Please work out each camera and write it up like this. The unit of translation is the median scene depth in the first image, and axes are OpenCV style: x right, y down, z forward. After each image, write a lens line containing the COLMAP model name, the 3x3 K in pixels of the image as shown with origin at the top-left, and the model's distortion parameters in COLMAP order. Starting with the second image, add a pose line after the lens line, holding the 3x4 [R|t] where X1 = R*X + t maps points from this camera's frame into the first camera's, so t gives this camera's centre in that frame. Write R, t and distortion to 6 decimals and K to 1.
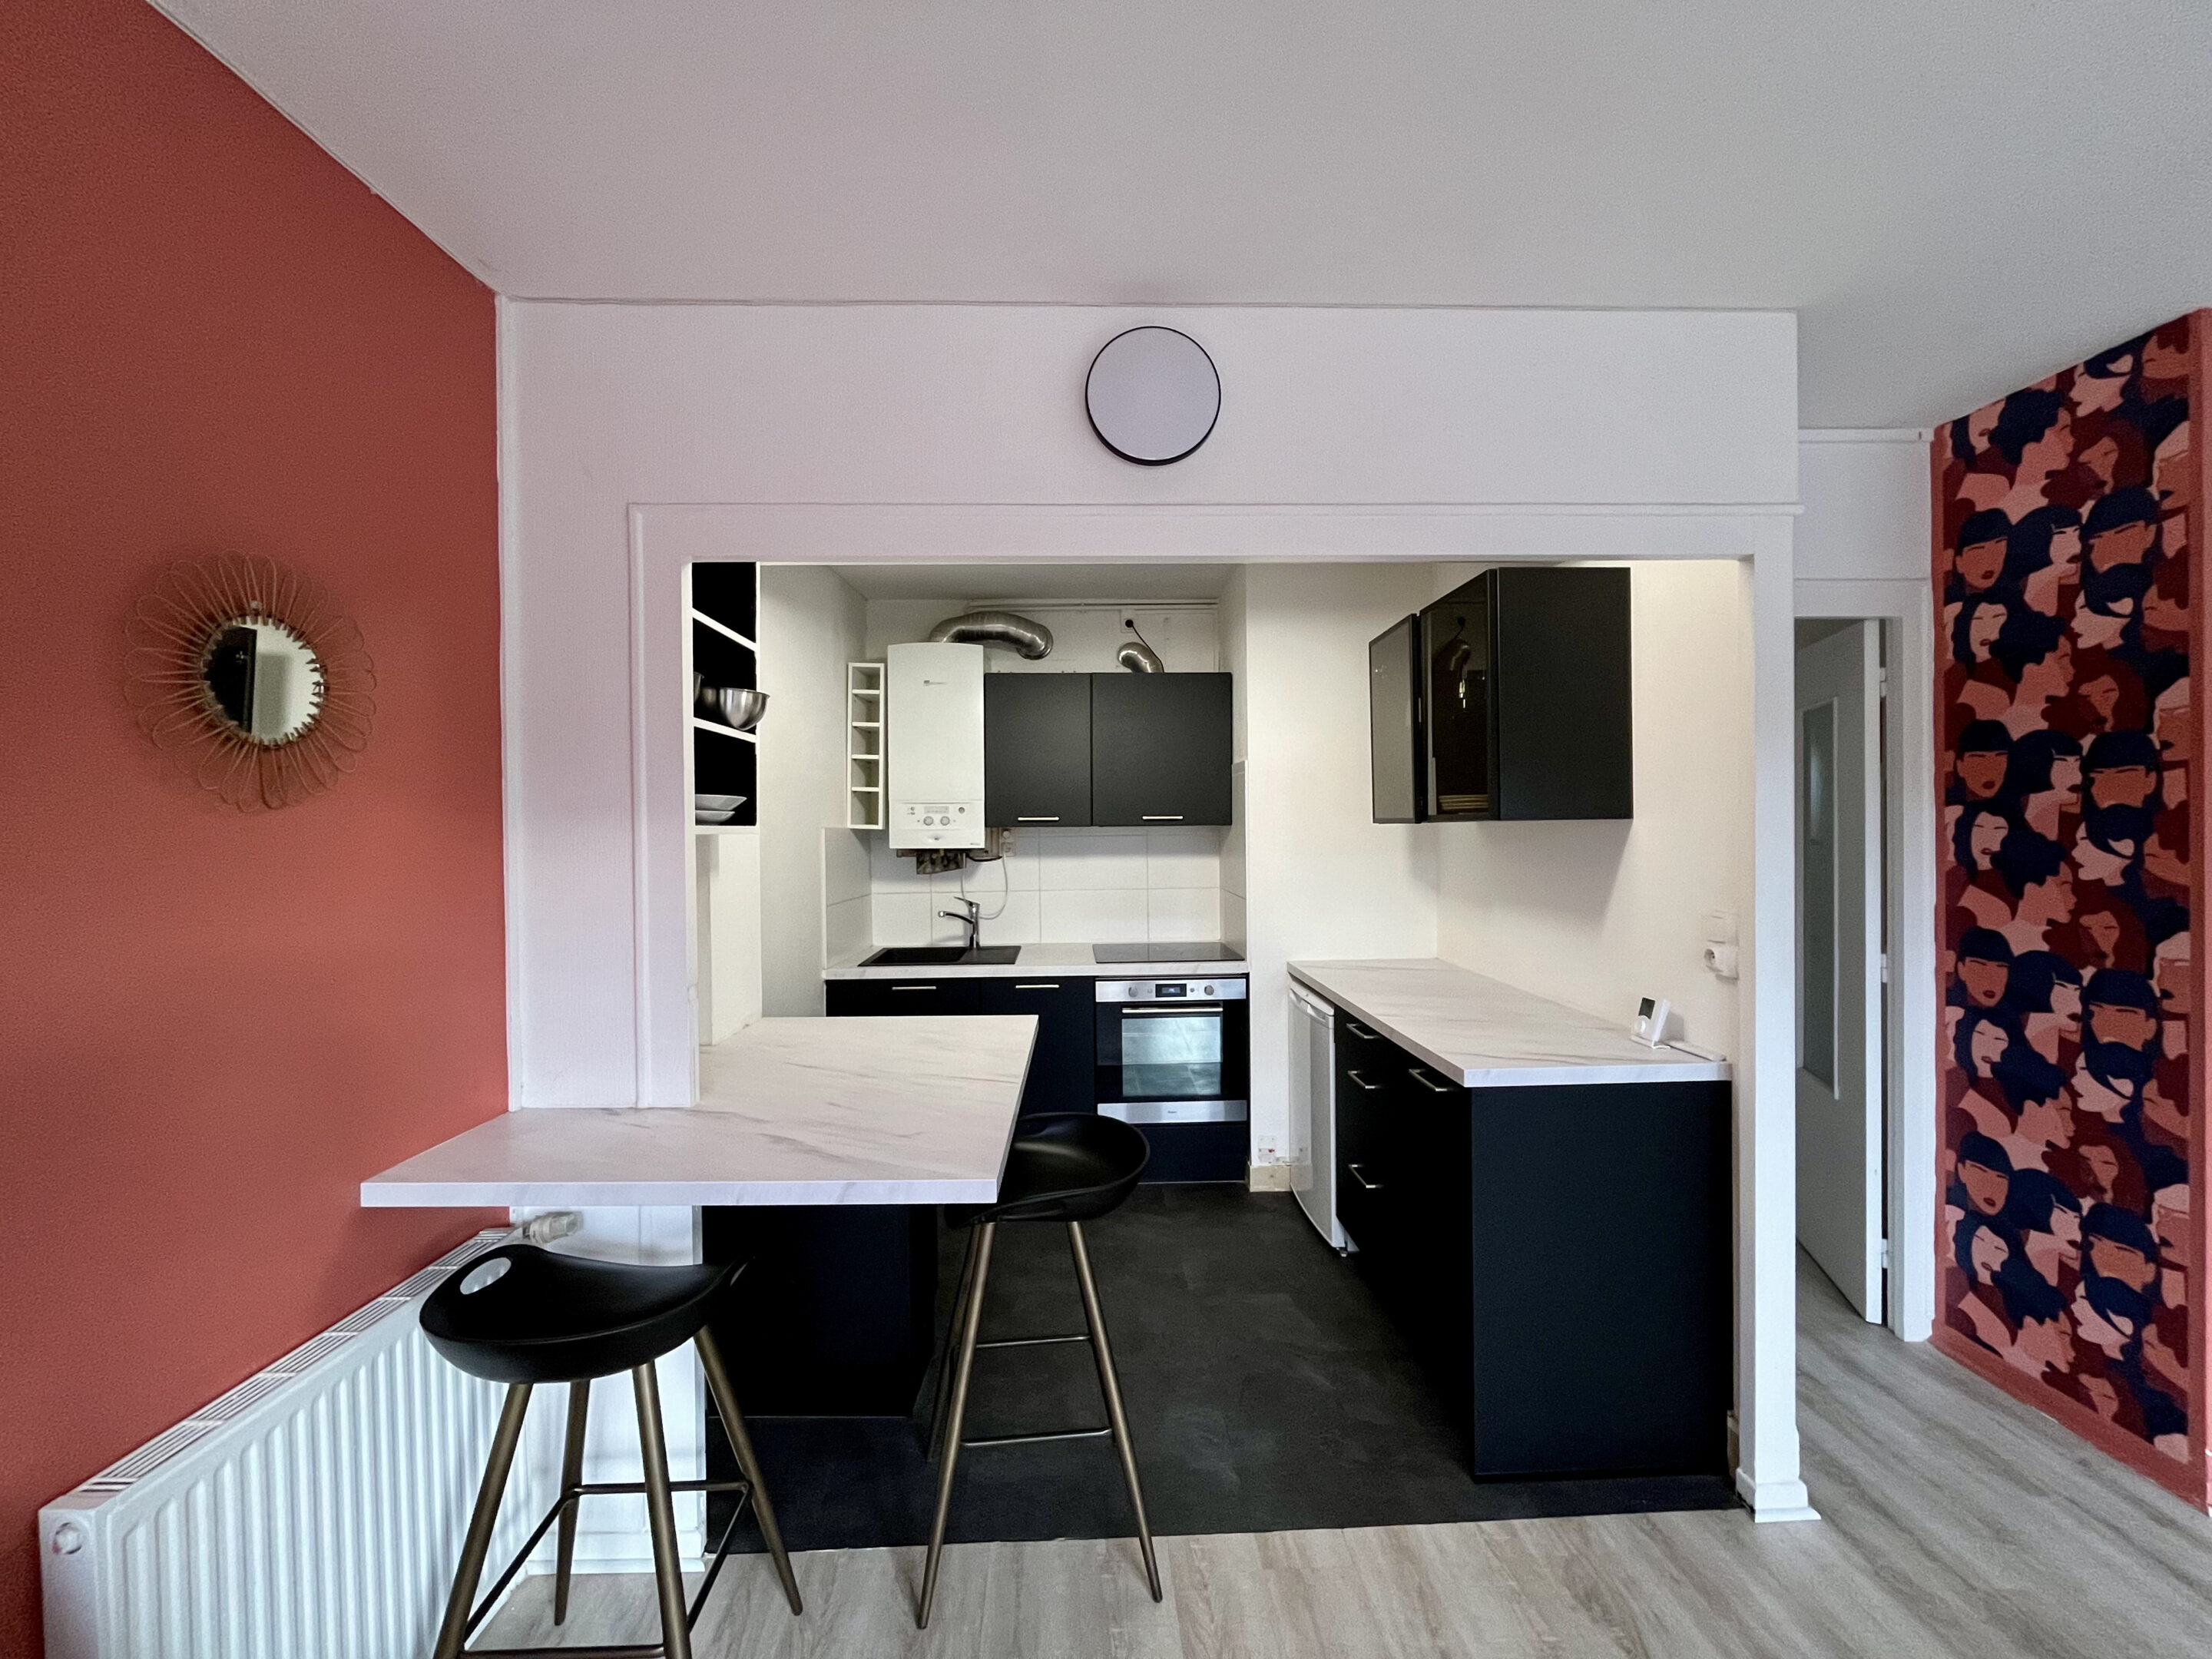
lens RADIAL K [[896.1, 0, 1099.4], [0, 896.1, 832.2], [0, 0, 1]] dist [-0.001626, 0.000531]
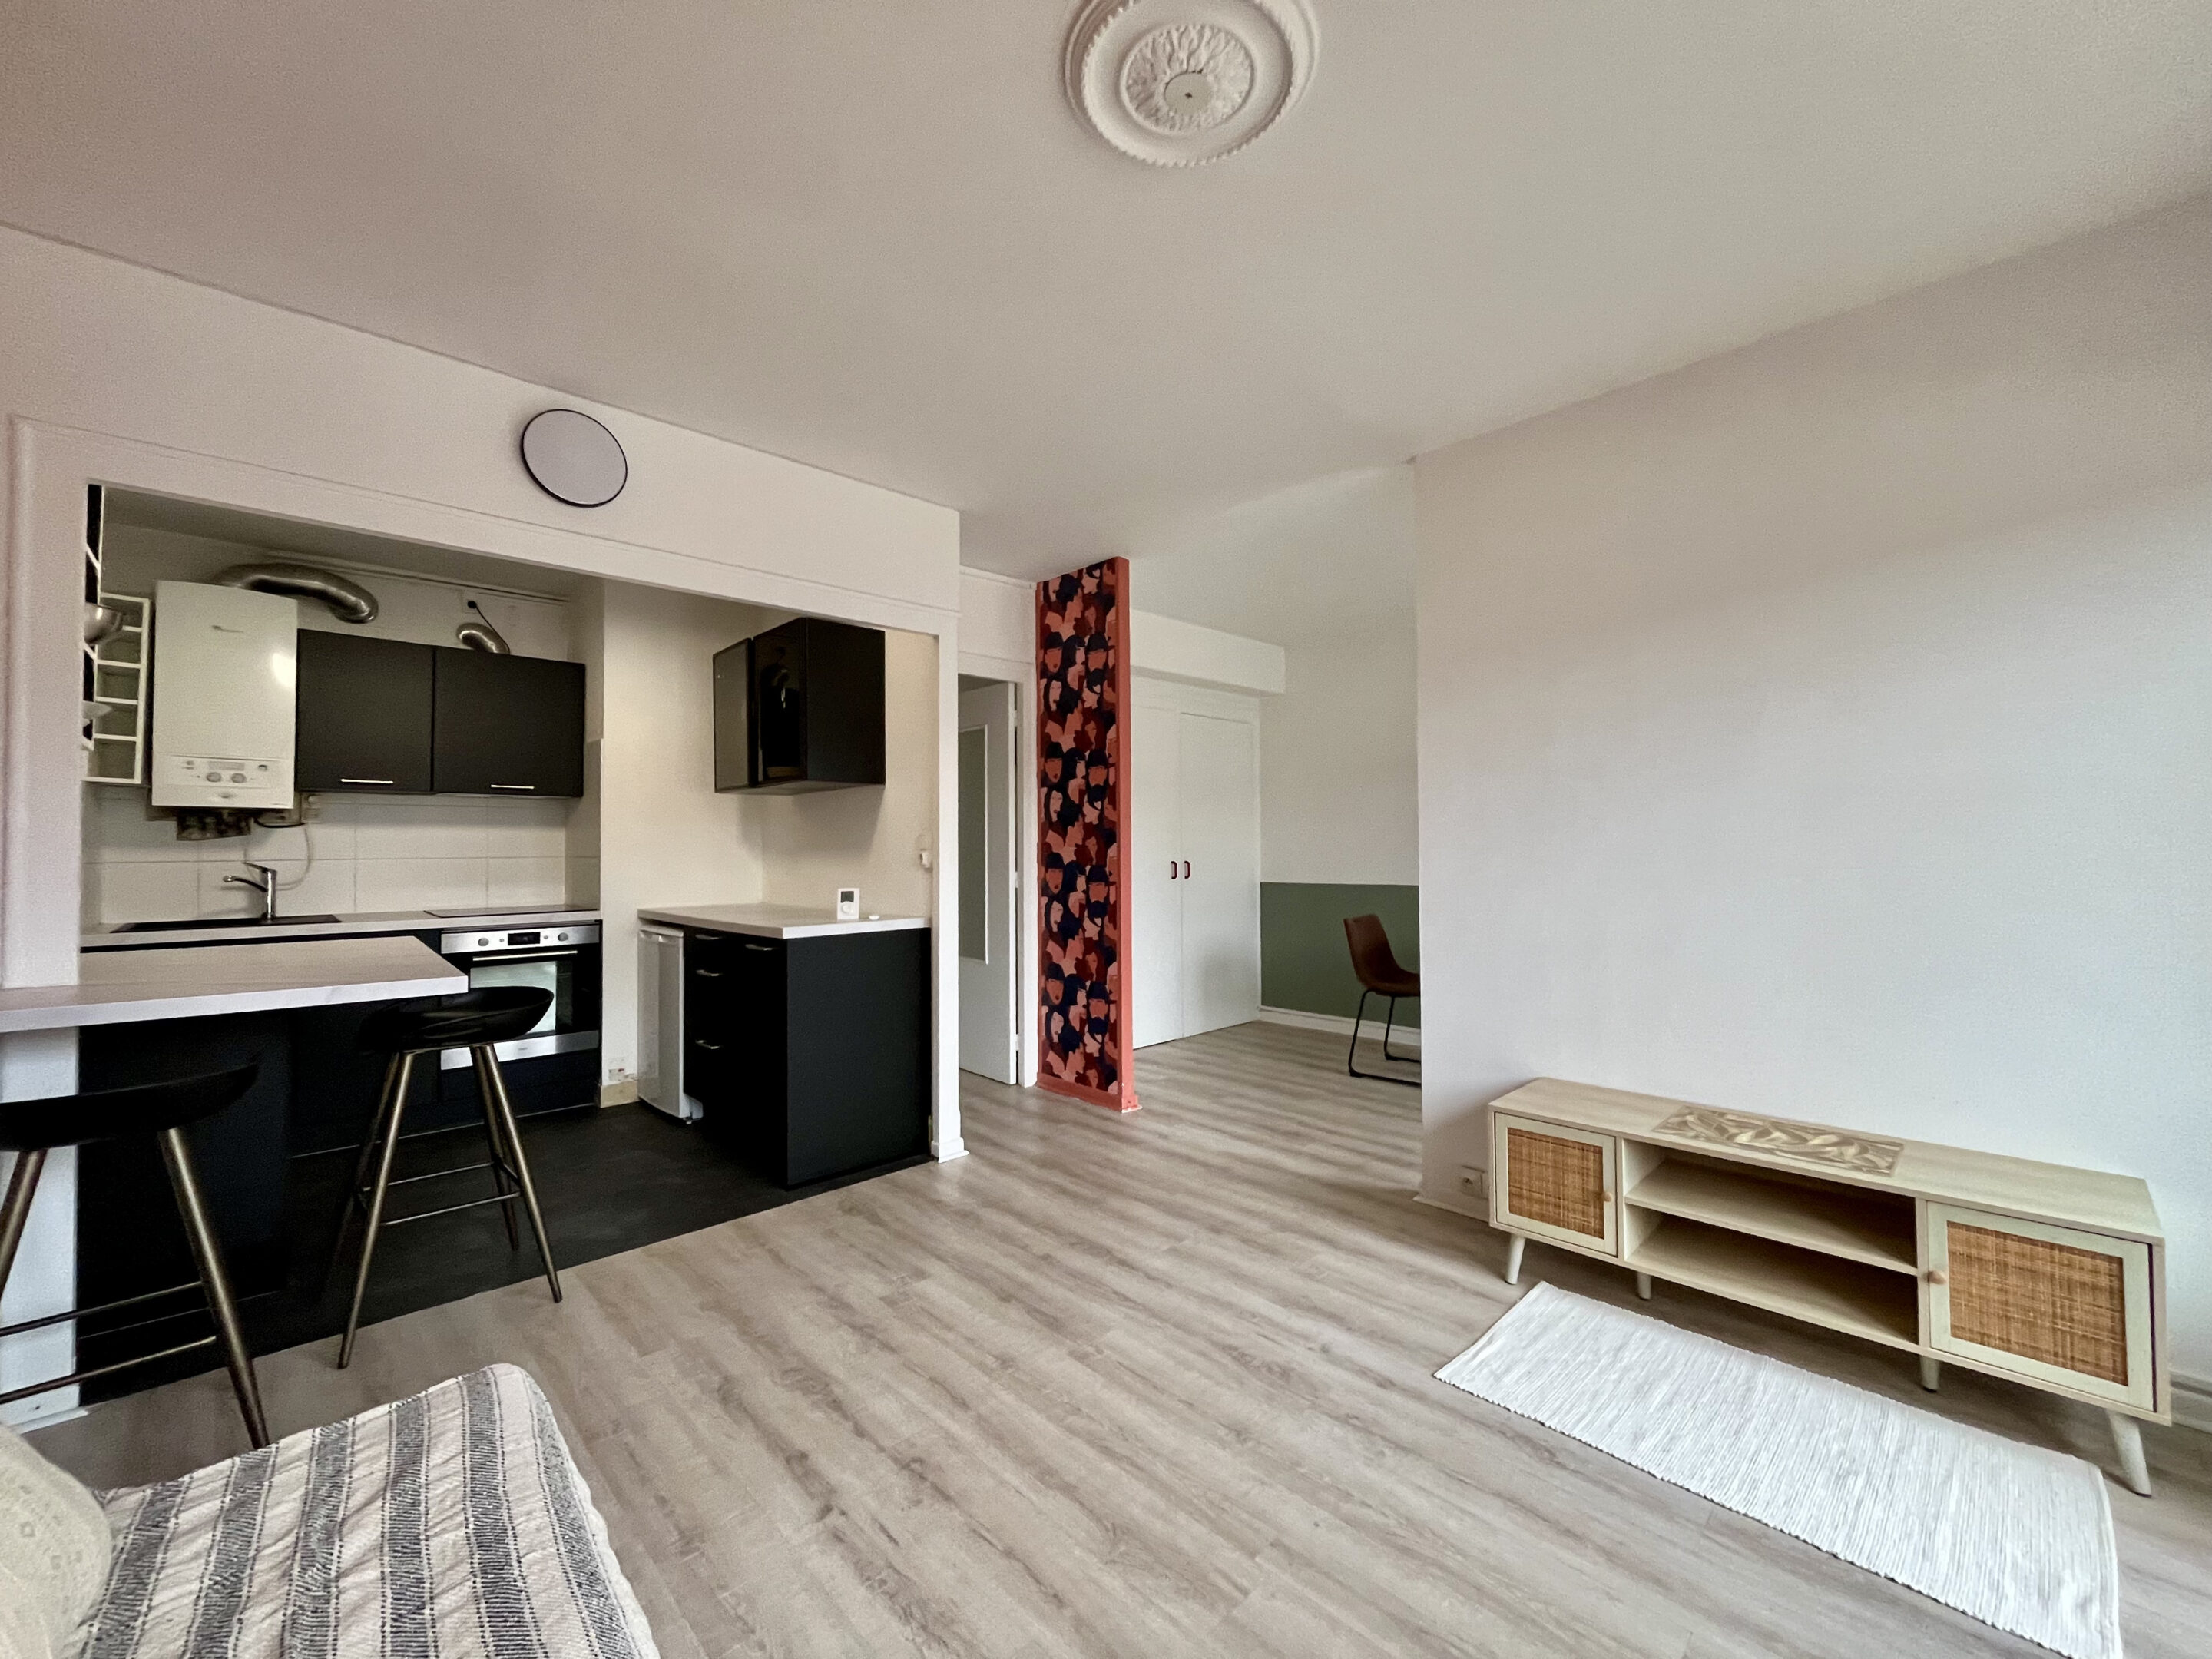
lens RADIAL K [[896.1, 0, 1101.7], [0, 896.1, 831.2], [0, 0, 1]] dist [-0.001626, 0.000531]
pose [[0.745494, 0.017893, 0.666273, -0.181221], [0.006276, 0.999407, -0.033862, 0.119747], [-0.666483, 0.029425, 0.744939, -0.441561]]
